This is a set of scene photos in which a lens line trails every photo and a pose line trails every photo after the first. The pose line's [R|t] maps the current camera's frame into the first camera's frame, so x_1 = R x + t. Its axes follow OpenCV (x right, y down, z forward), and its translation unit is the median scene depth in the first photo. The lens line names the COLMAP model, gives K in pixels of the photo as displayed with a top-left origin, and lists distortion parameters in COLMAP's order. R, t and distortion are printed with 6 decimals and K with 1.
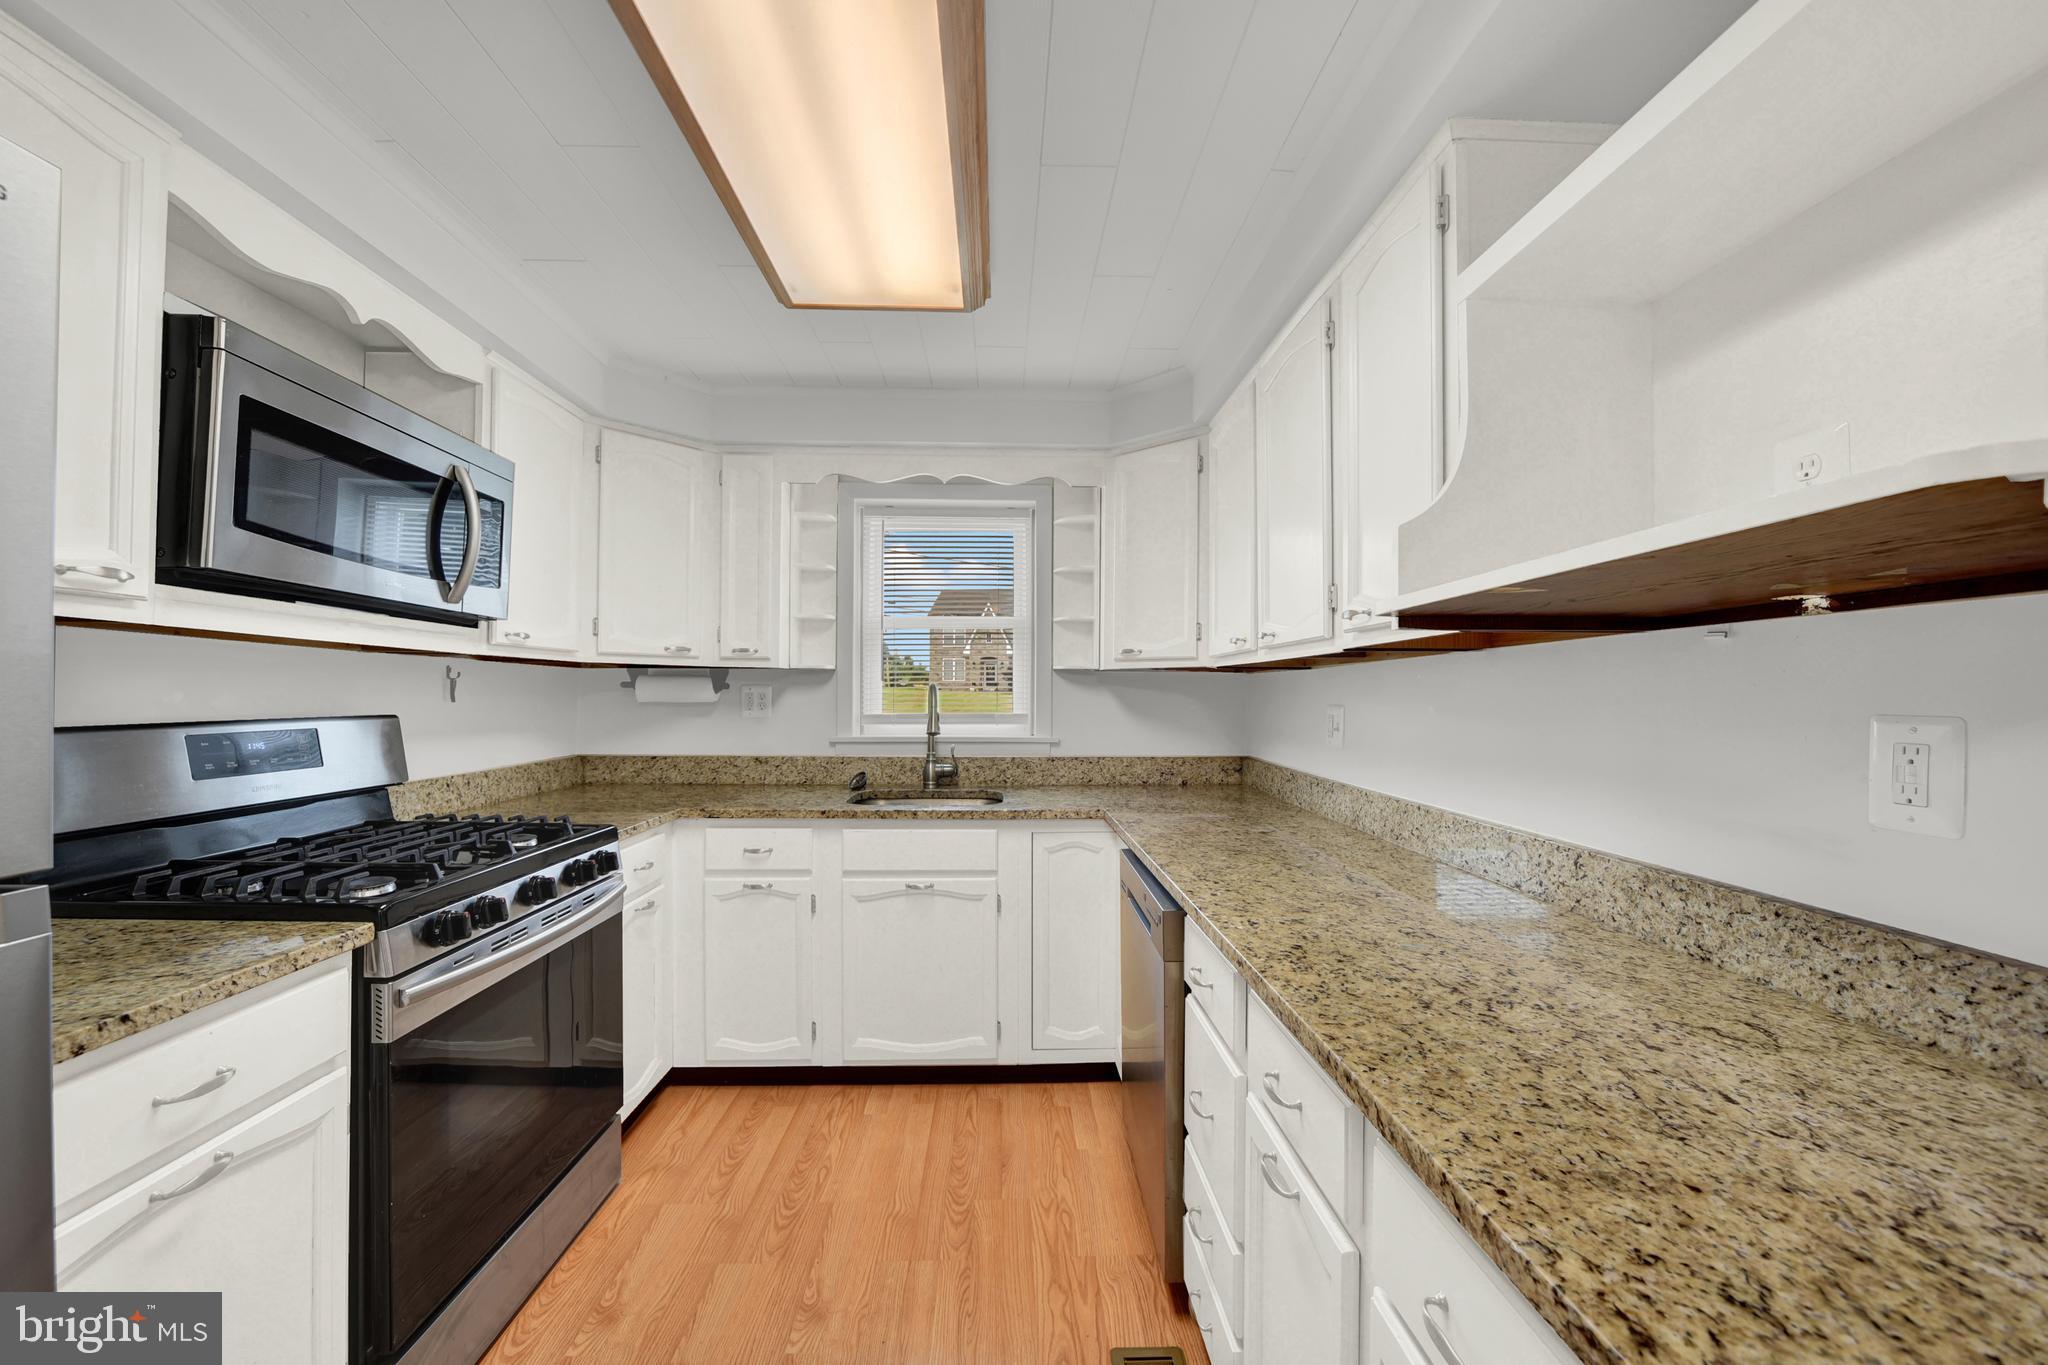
lens RADIAL K [[793.5, 0, 1024.4], [0, 793.5, 696.2], [0, 0, 1]] dist [-0.014214, 0.001905]
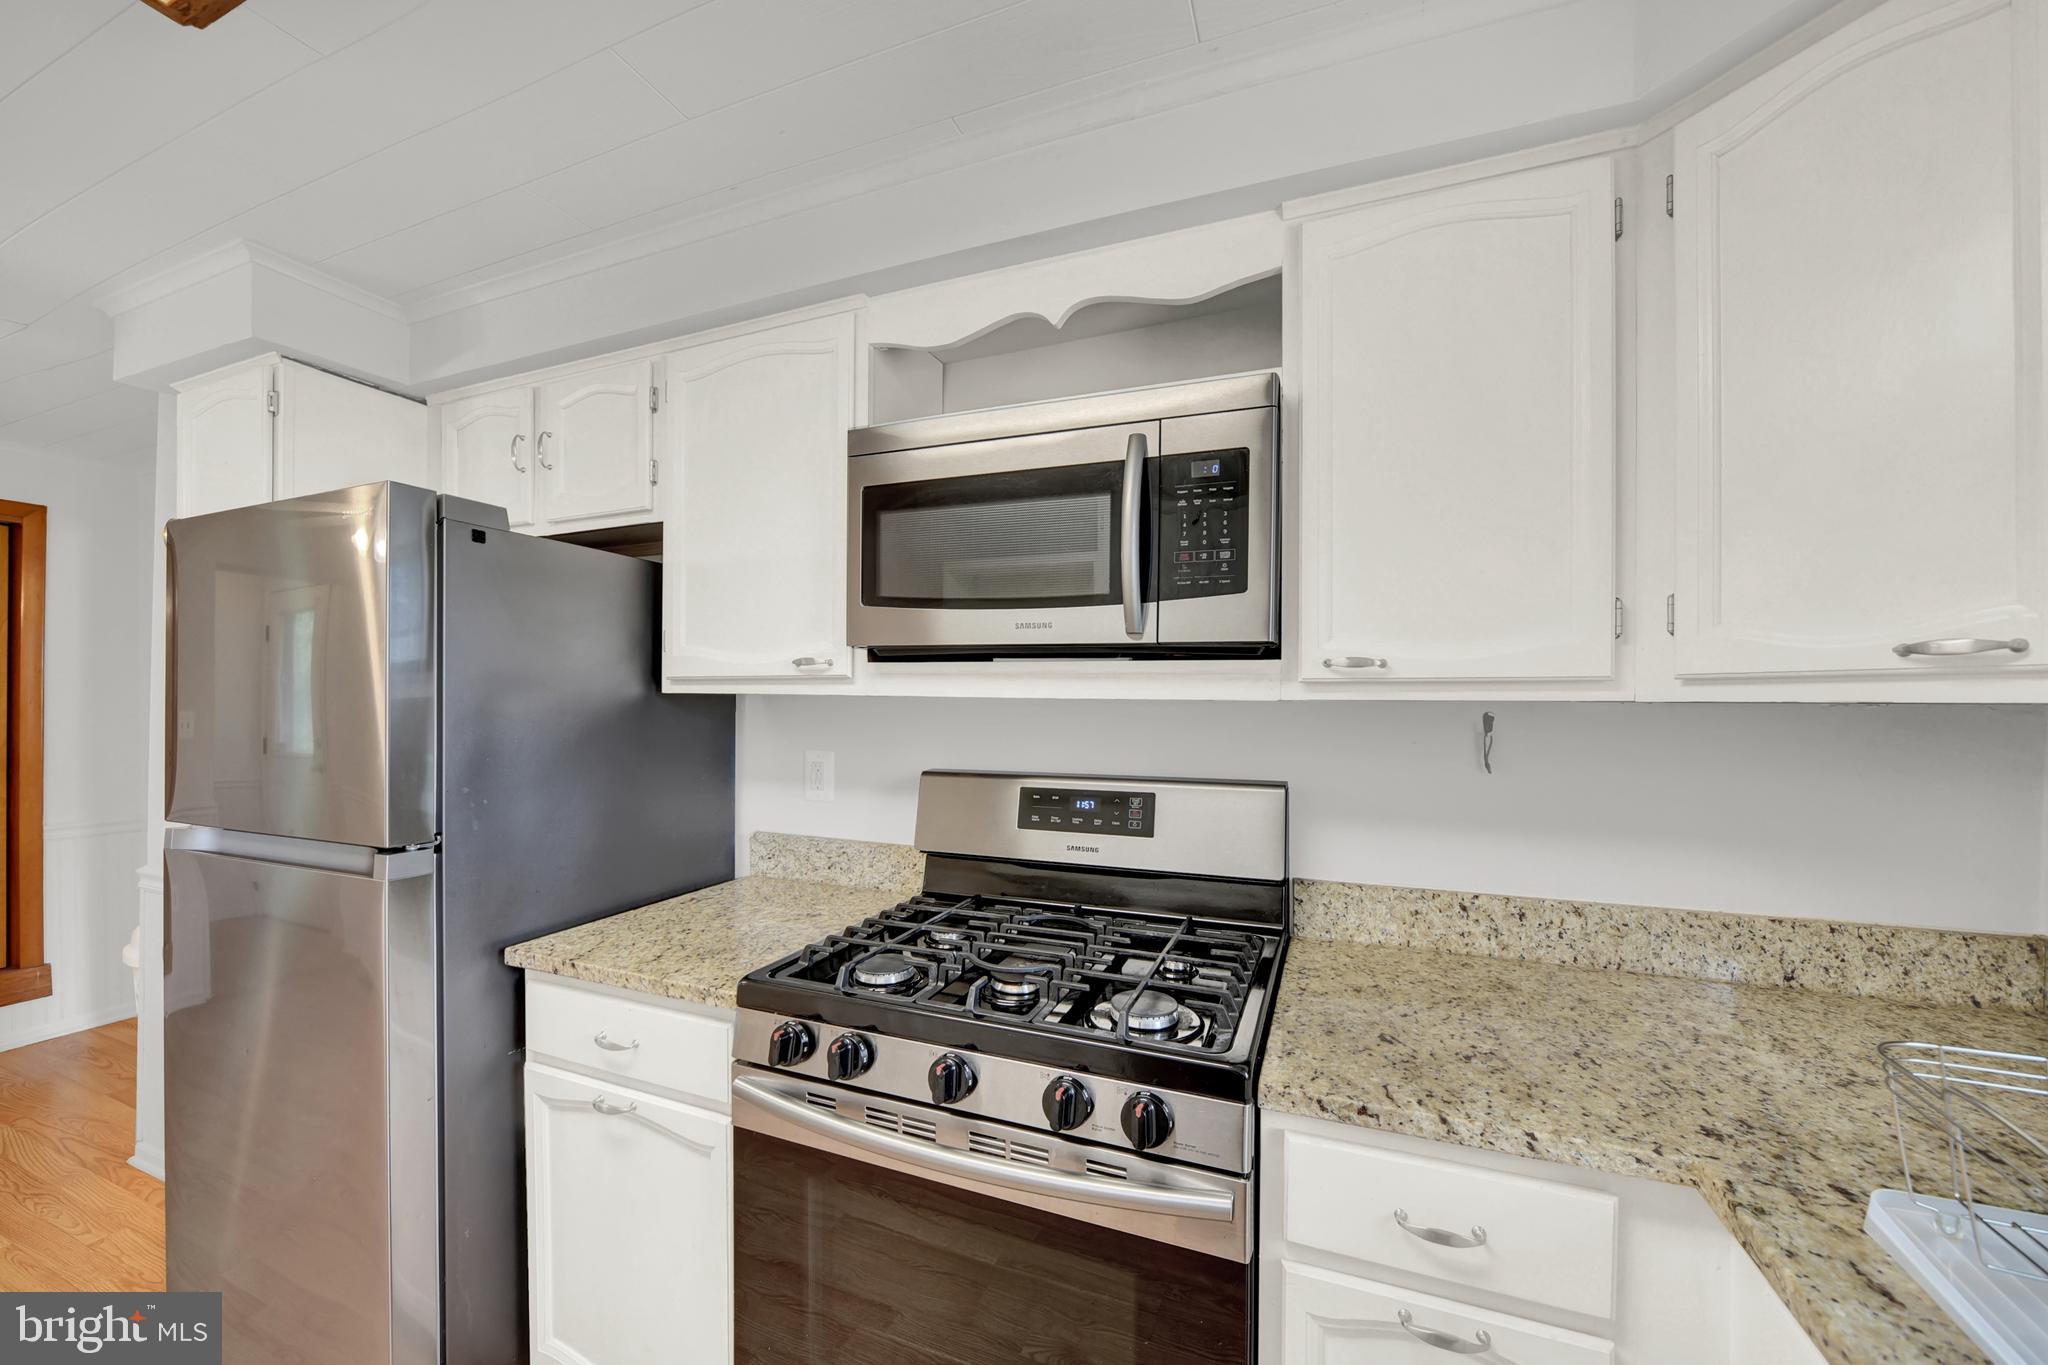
lens RADIAL K [[769.9, 0, 1022.1], [0, 769.9, 701.6], [0, 0, 1]] dist [-0.018408, 0.002719]
pose [[-0.407656, -0.005717, -0.913118, -0.053758], [-0.006643, 0.999973, -0.003295, -0.046502], [0.913111, 0.004723, -0.407683, 1.004033]]
